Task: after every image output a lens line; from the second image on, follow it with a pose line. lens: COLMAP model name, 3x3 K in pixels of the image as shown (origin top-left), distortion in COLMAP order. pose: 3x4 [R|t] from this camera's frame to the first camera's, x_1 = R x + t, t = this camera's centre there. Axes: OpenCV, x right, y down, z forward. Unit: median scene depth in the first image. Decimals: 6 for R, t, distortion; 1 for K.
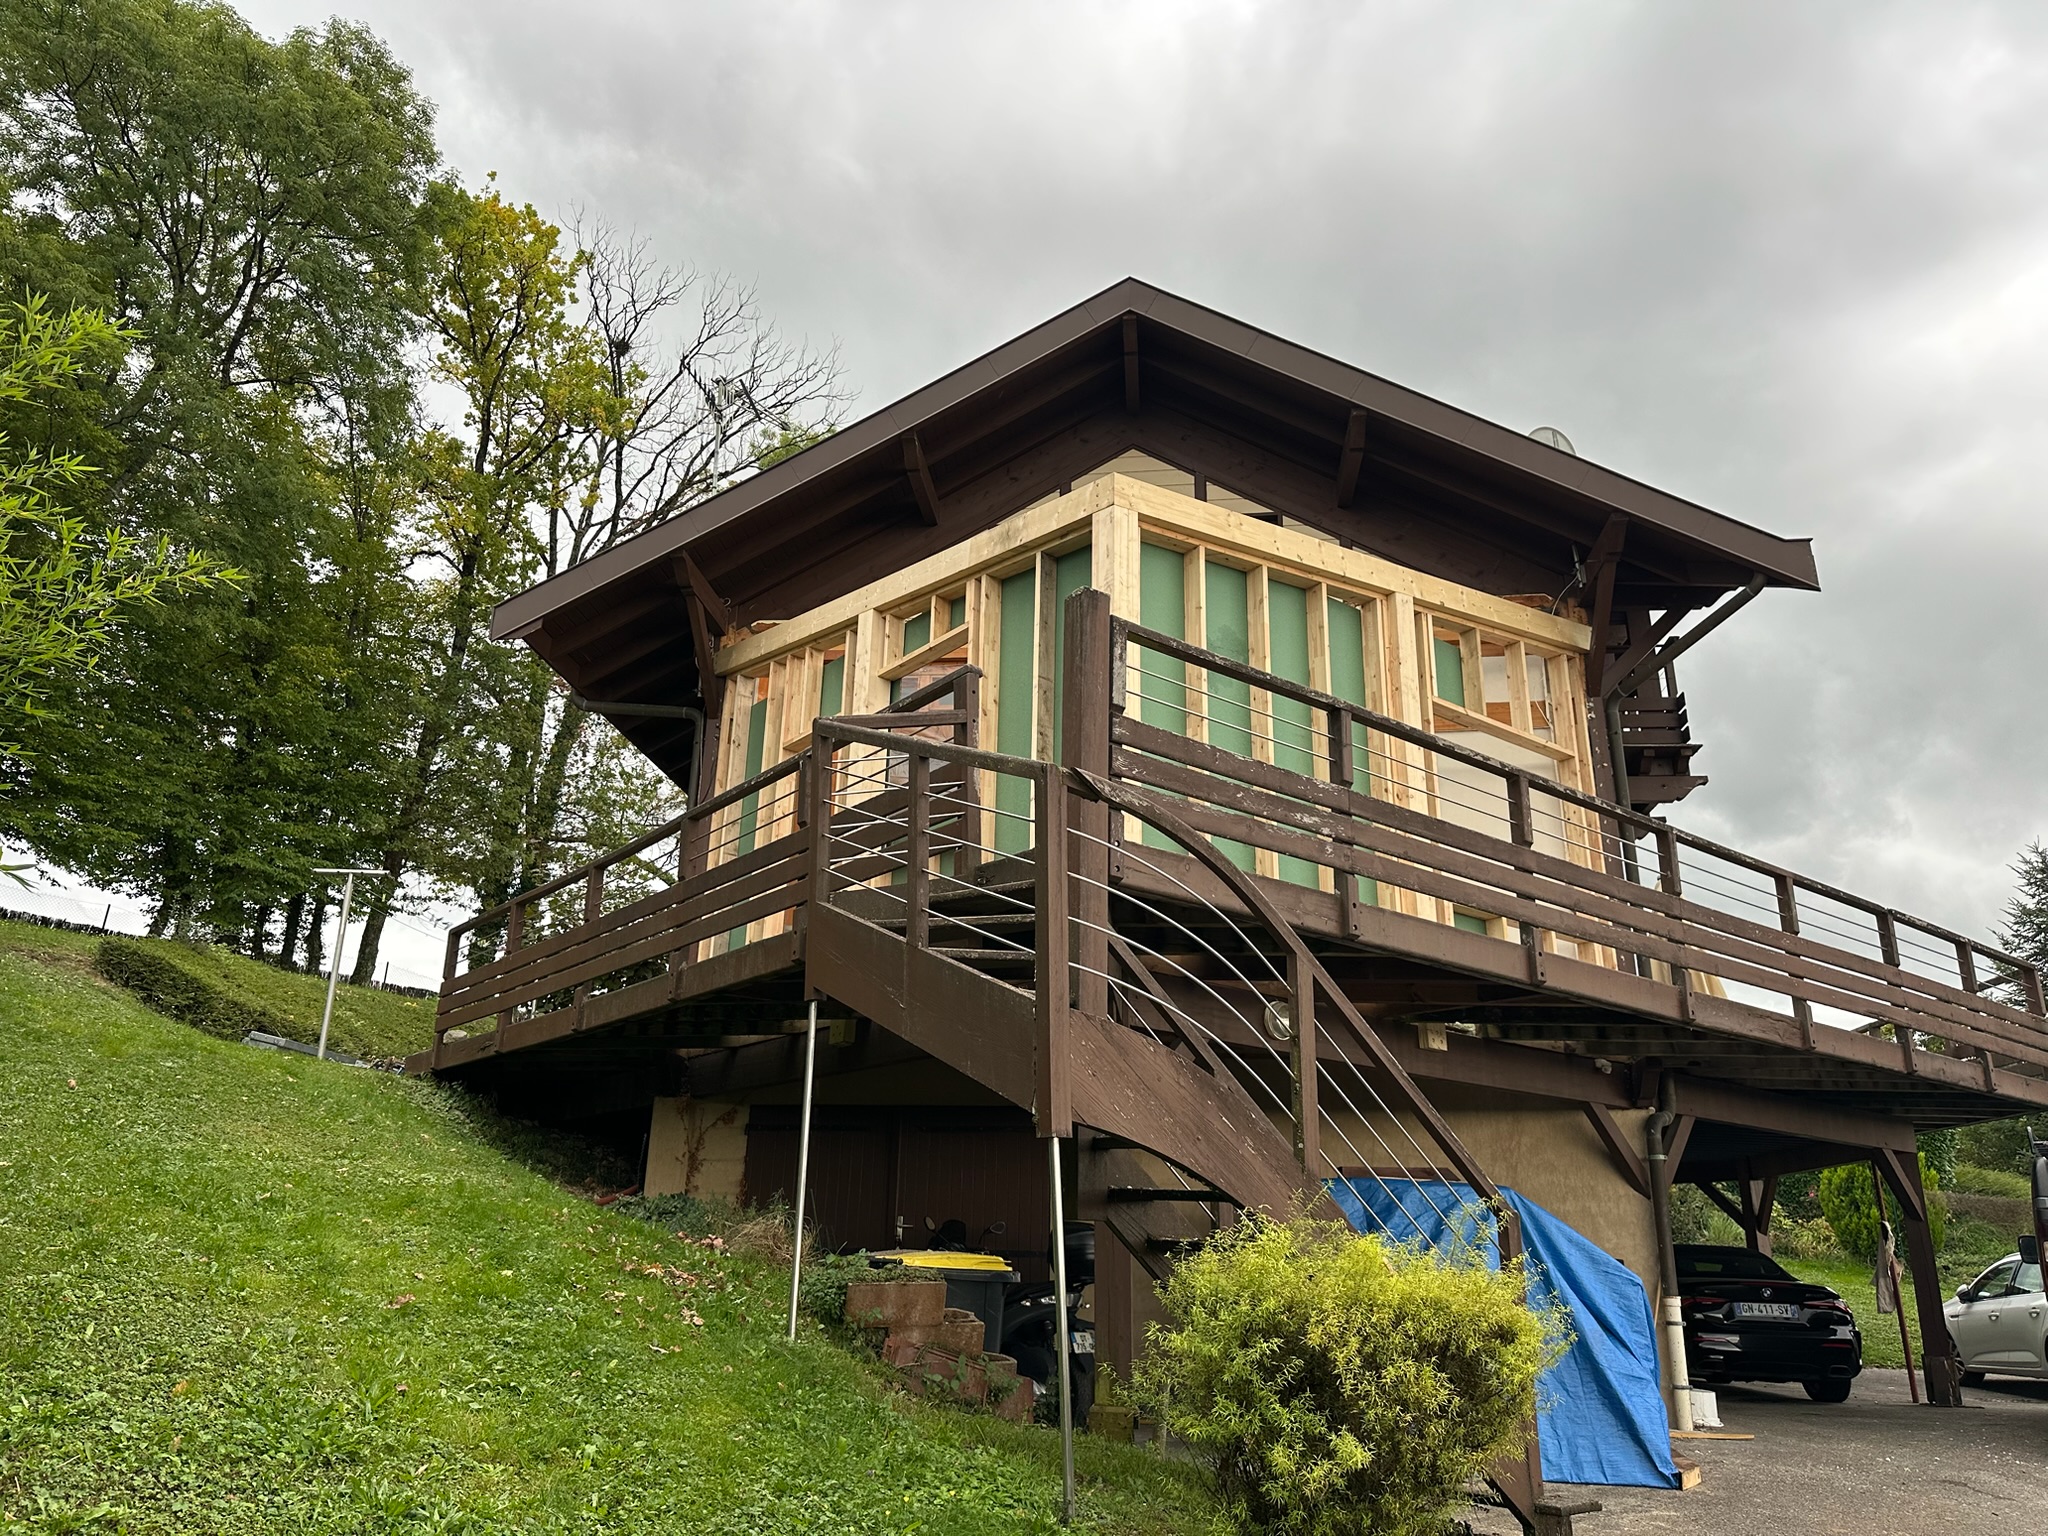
lens RADIAL K [[1433.6, 0, 1024.0], [0, 1433.6, 768.0], [0, 0, 1]] dist [0.097394, 0.000372]
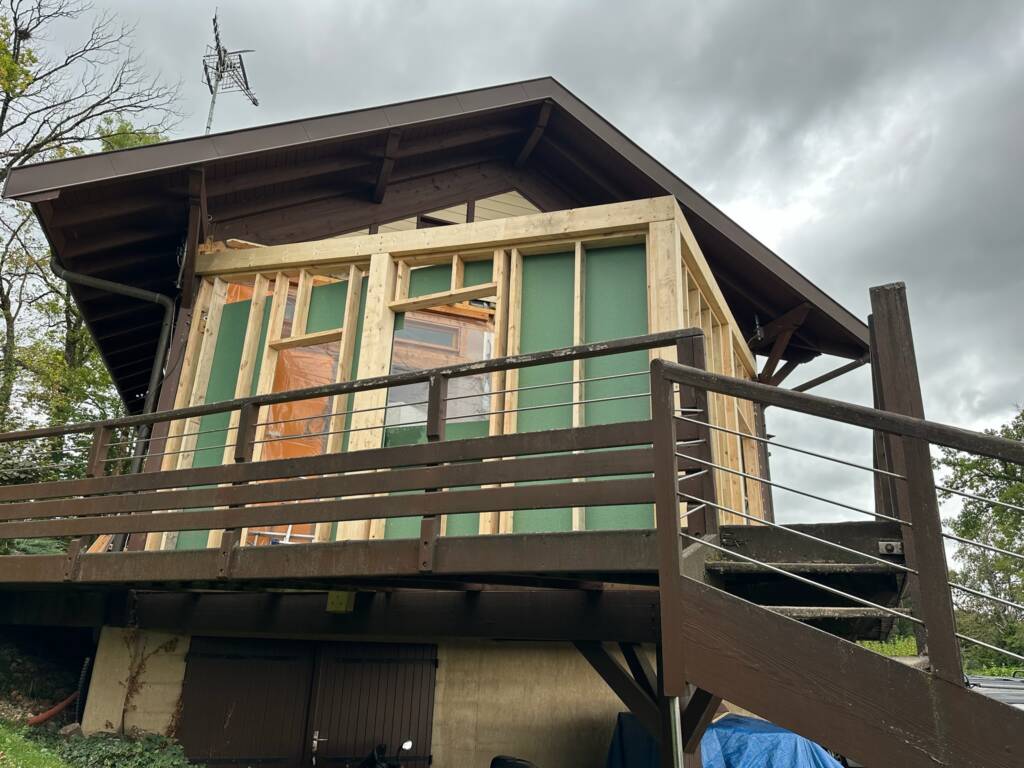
lens RADIAL K [[712.3, 0, 512.0], [0, 712.3, 384.0], [0, 0, 1]] dist [0.032871, -0.037937]
pose [[0.892199, 0.163177, 0.421135, -0.234903], [-0.163501, 0.985900, -0.035621, 0.006197], [-0.421010, -0.037075, 0.906298, 0.358132]]
